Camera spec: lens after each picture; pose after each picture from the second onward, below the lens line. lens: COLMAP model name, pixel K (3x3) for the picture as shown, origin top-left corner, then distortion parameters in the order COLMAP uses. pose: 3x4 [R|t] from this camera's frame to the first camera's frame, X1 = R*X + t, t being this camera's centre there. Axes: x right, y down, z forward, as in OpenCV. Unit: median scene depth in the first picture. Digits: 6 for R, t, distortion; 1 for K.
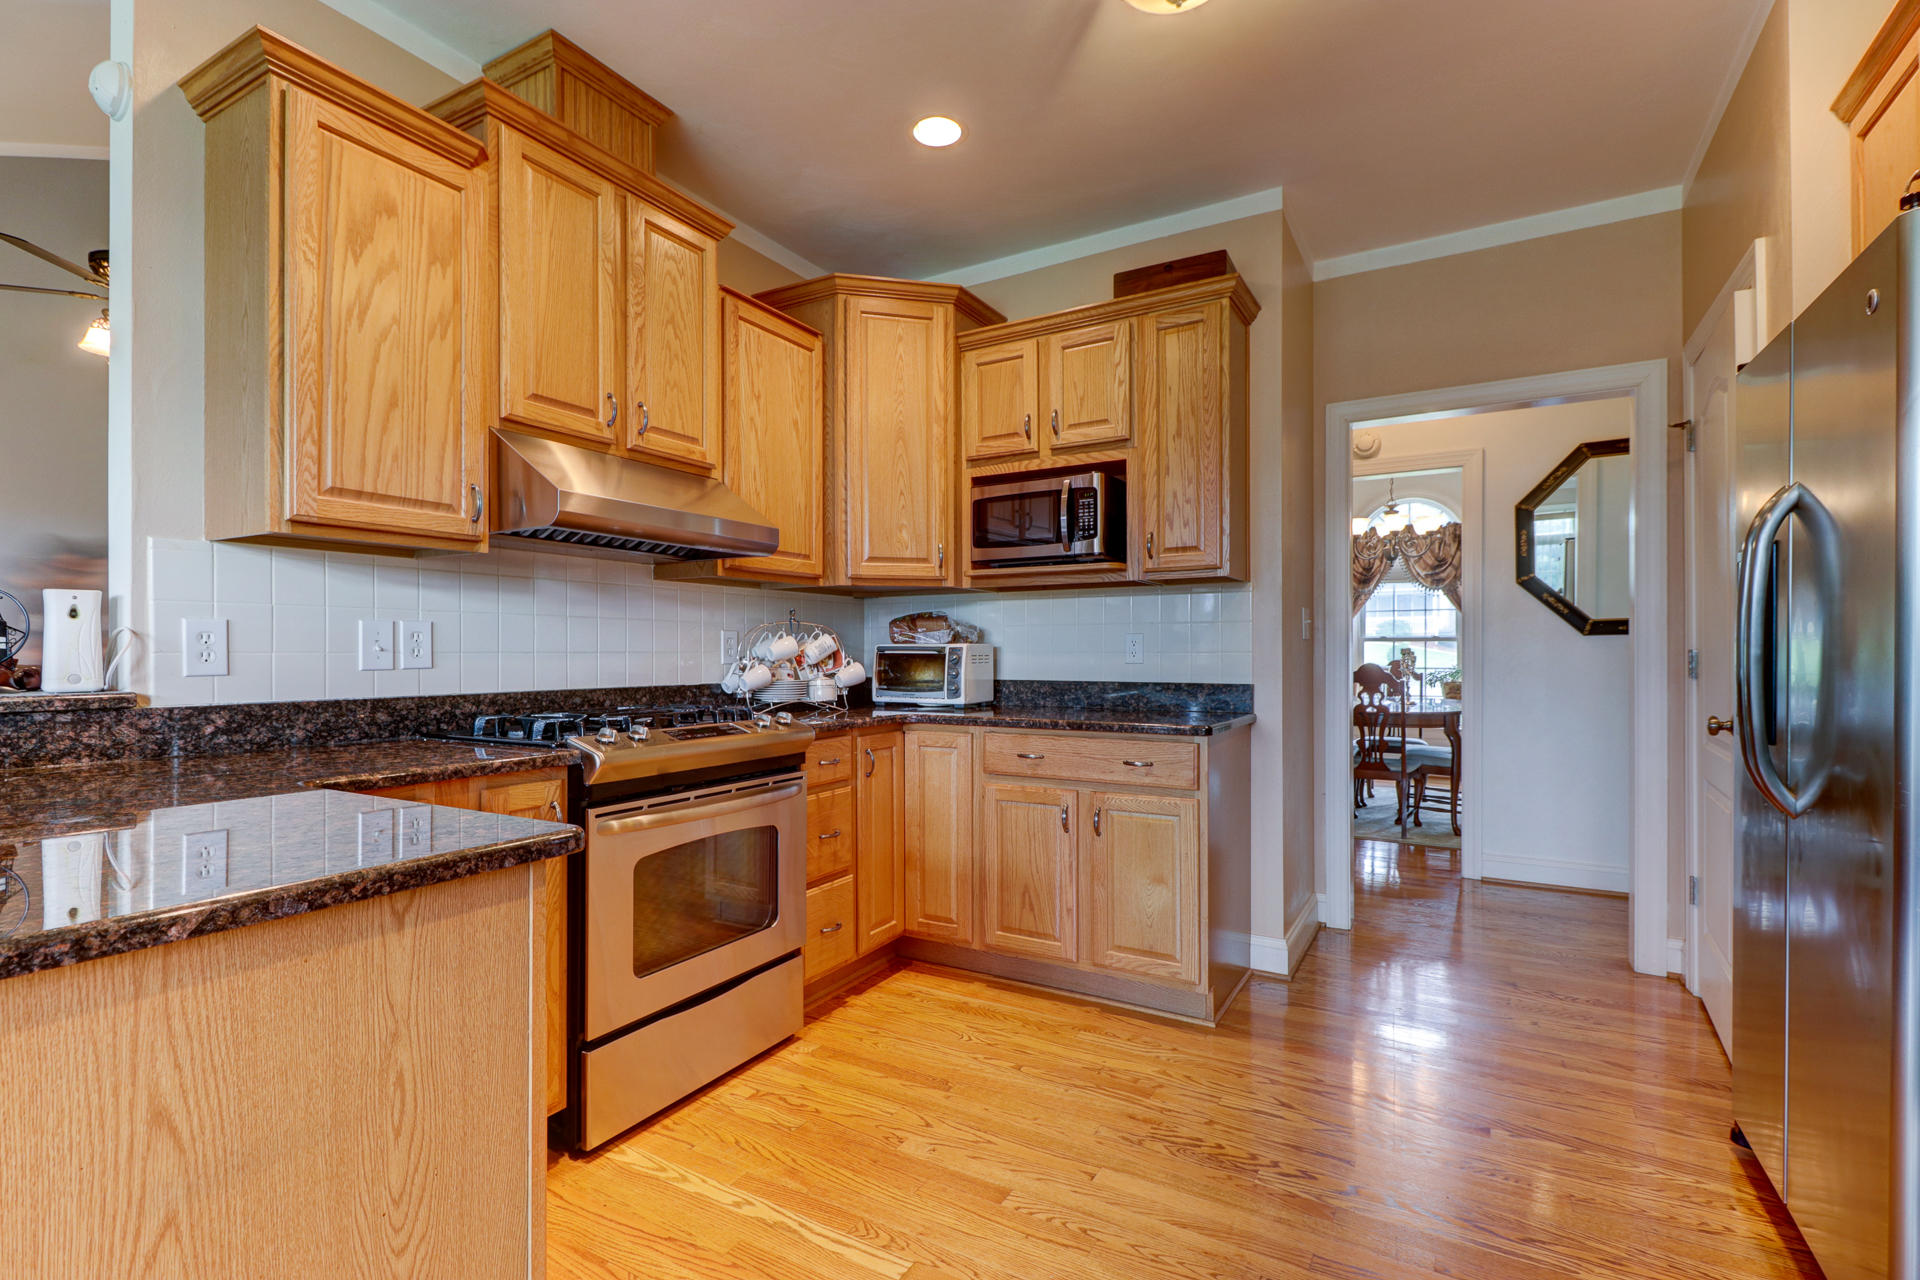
lens RADIAL K [[894.8, 0, 932.5], [0, 894.8, 652.8], [0, 0, 1]] dist [0.020327, -0.013194]
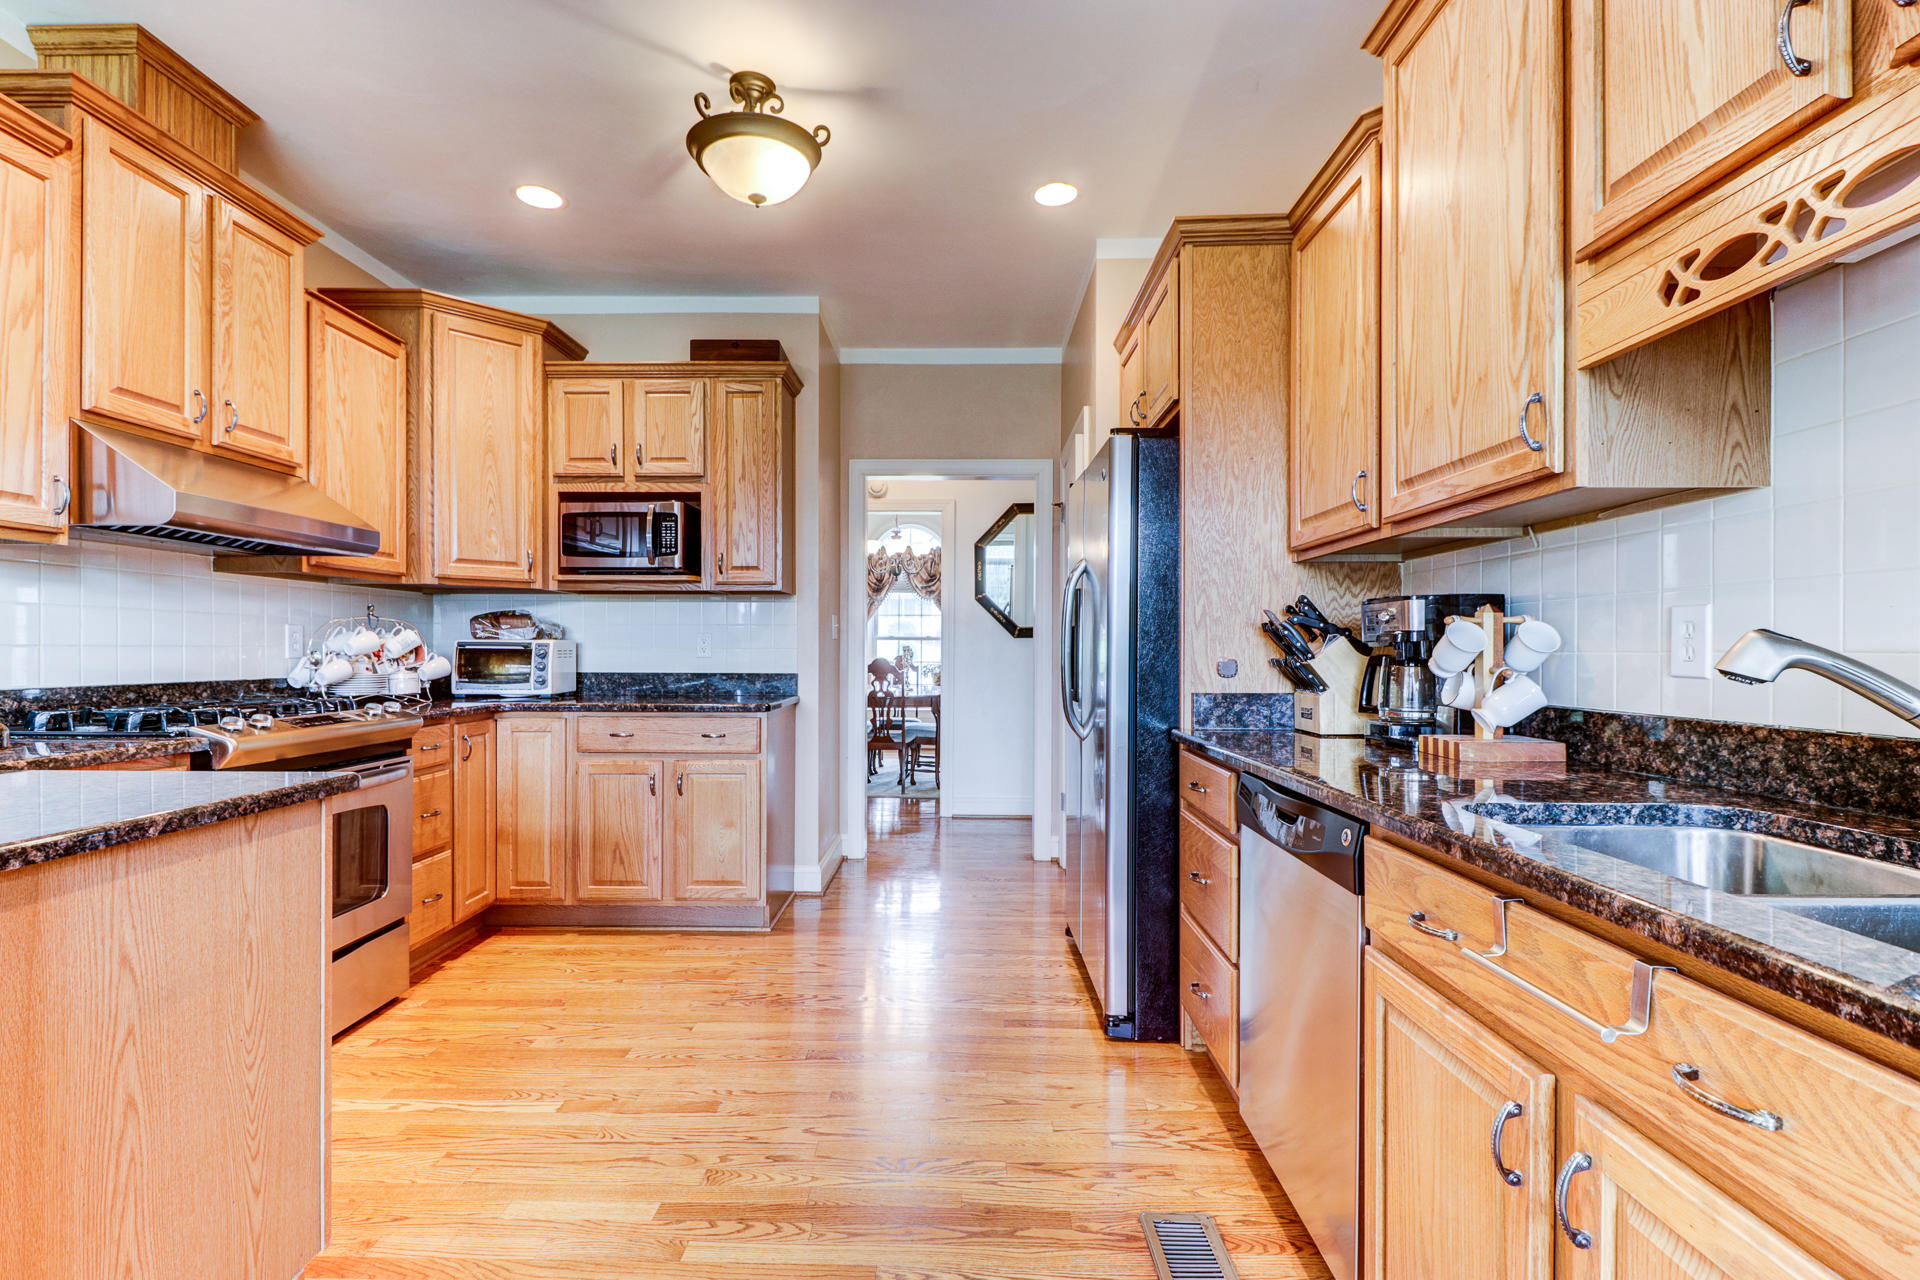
lens RADIAL K [[894.8, 0, 963.6], [0, 894.8, 650.7], [0, 0, 1]] dist [0.020327, -0.013194]
pose [[0.856306, 0.003130, 0.516459, -0.132668], [-0.004424, 0.999989, 0.001274, -0.000579], [-0.516450, -0.003376, 0.856311, -0.293035]]
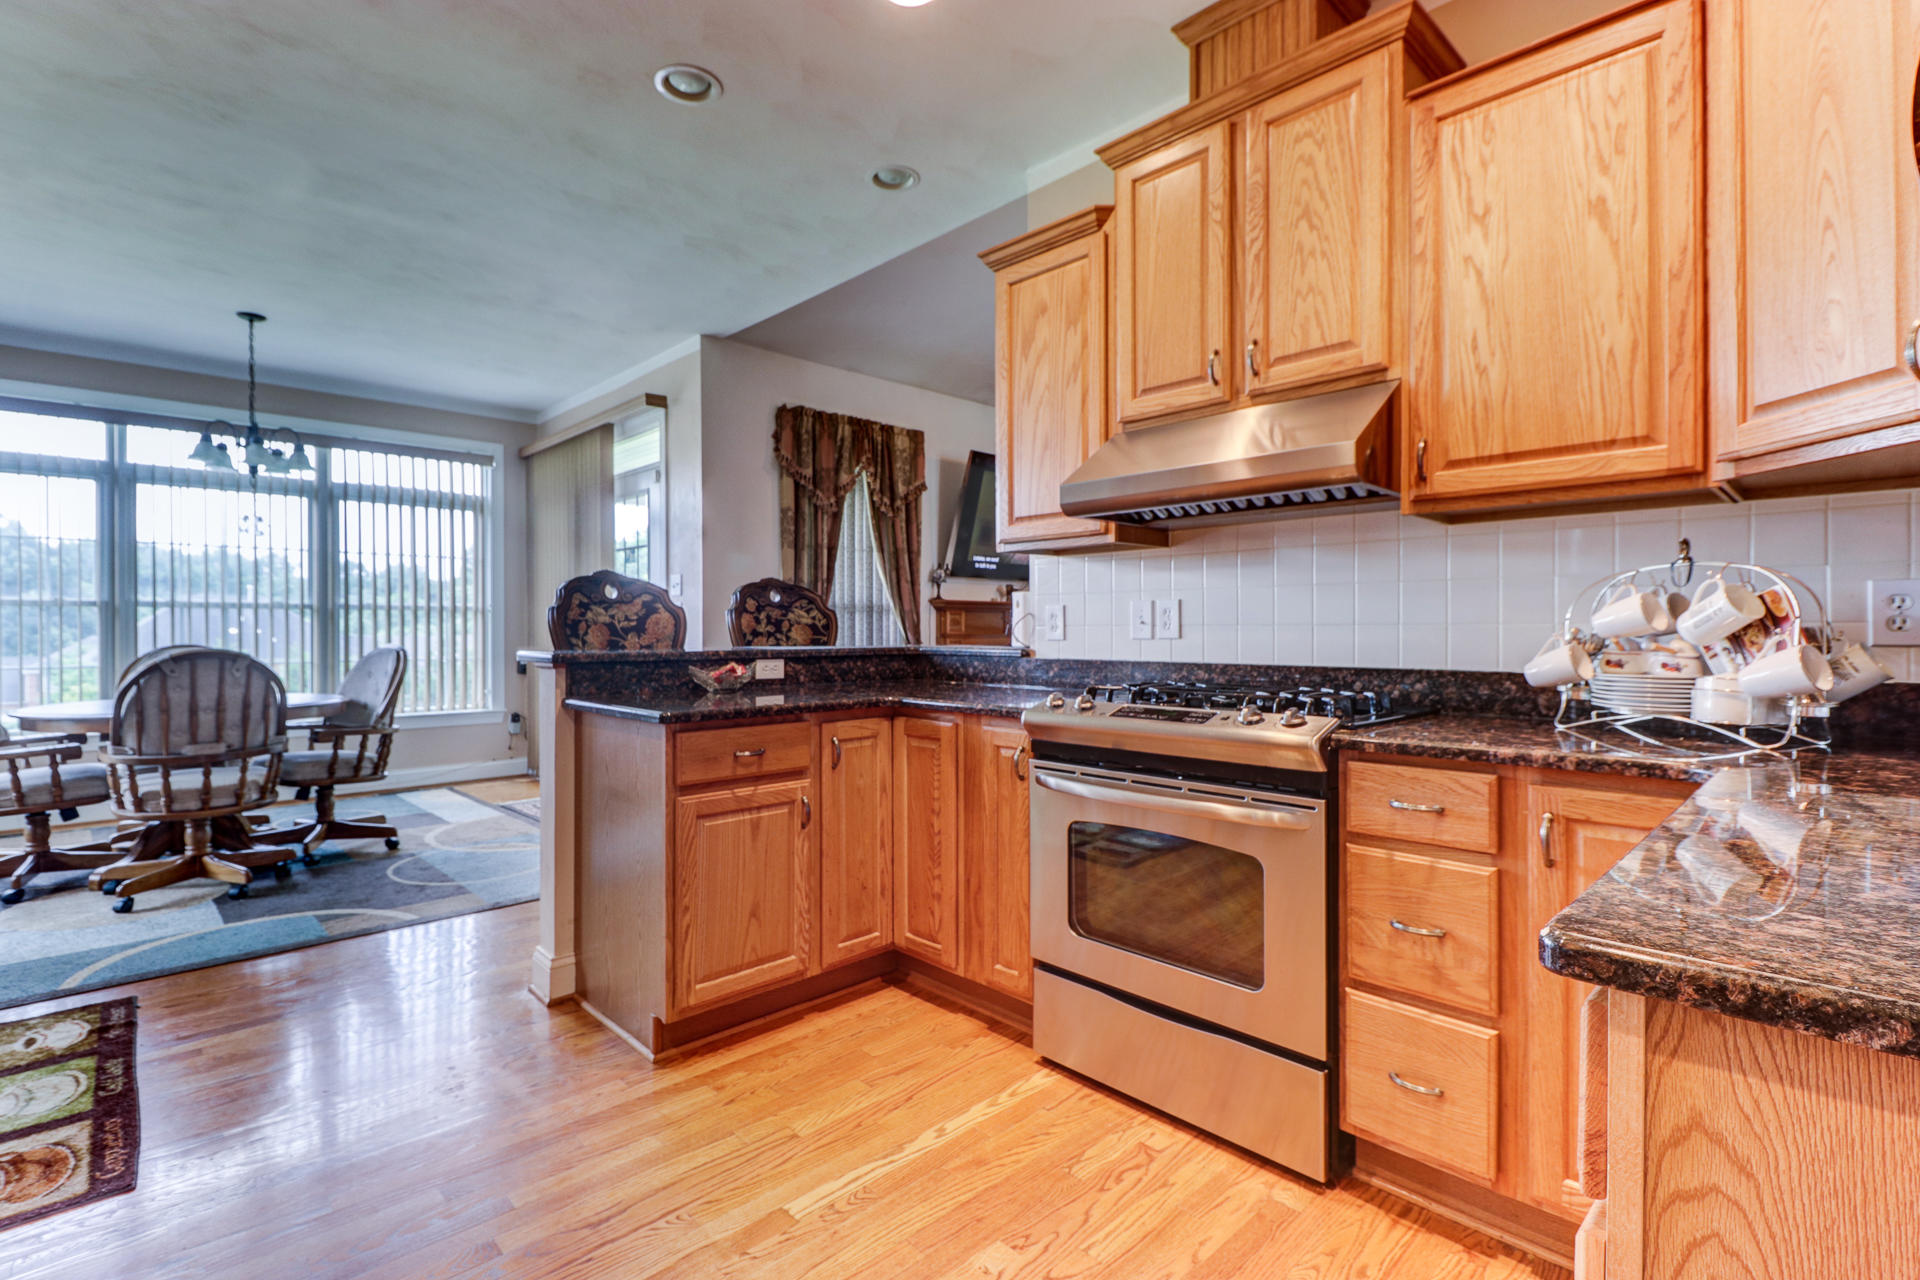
lens RADIAL K [[894.8, 0, 943.0], [0, 894.8, 630.5], [0, 0, 1]] dist [0.020327, -0.013194]
pose [[-0.272212, 0.005128, -0.962224, 0.578382], [0.002897, 0.999986, 0.004510, 0.000513], [0.962233, -0.001560, -0.272223, 0.906083]]
